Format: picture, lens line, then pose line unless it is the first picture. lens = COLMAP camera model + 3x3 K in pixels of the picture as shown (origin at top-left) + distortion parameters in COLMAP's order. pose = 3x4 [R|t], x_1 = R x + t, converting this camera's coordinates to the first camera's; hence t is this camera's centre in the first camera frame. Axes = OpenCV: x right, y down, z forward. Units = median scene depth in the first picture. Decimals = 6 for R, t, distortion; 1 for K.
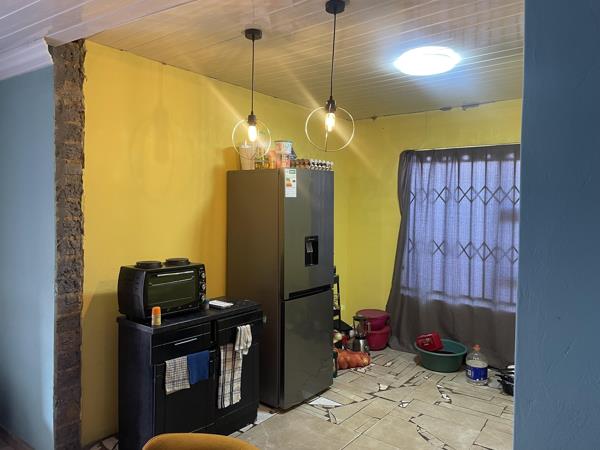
lens RADIAL K [[459.5, 0, 299.6], [0, 459.5, 222.2], [0, 0, 1]] dist [0.058074, -0.078792]
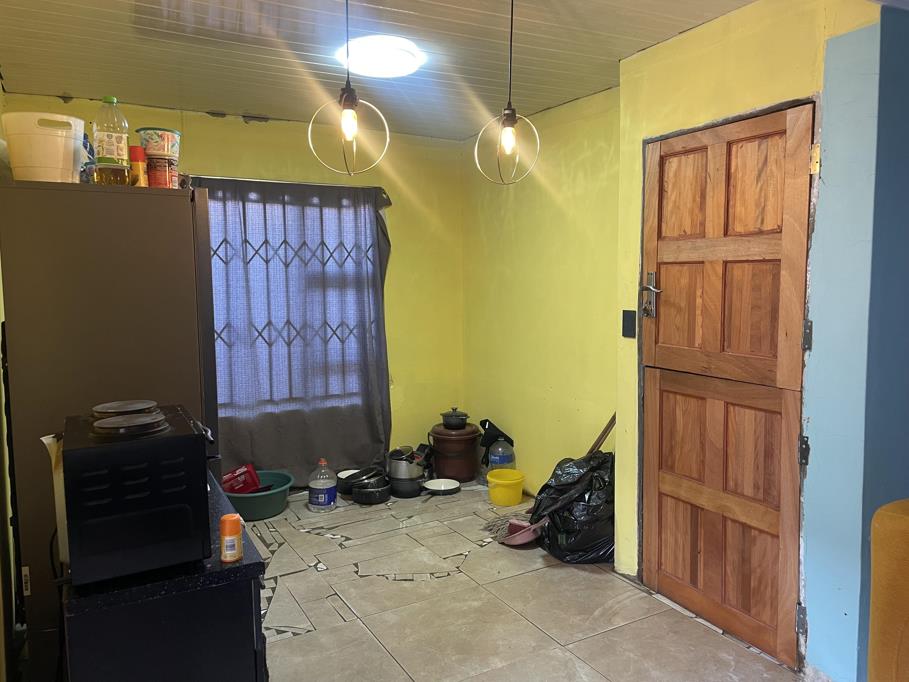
lens RADIAL K [[696.1, 0, 451.5], [0, 696.1, 339.0], [0, 0, 1]] dist [0.058074, -0.078792]
pose [[0.354062, -0.104389, 0.929378, -0.515943], [0.049539, 0.994449, 0.092825, -0.014441], [-0.933909, 0.013175, 0.357268, 0.385812]]
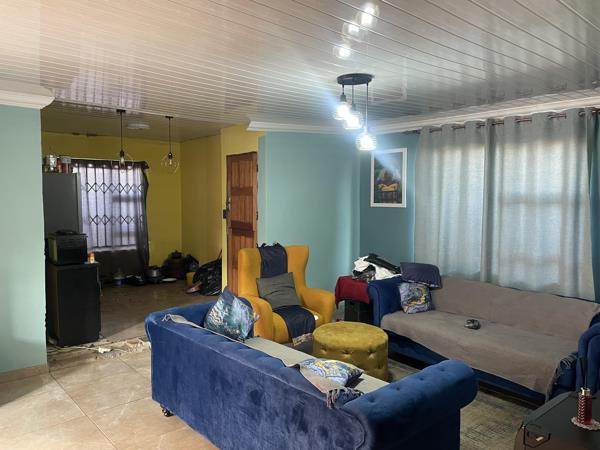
lens RADIAL K [[459.5, 0, 298.9], [0, 459.5, 222.2], [0, 0, 1]] dist [0.058074, -0.078792]
pose [[0.187744, -0.080597, 0.978906, -1.207441], [0.041382, 0.996392, 0.074100, -0.027634], [-0.981346, 0.026598, 0.190402, -0.065698]]
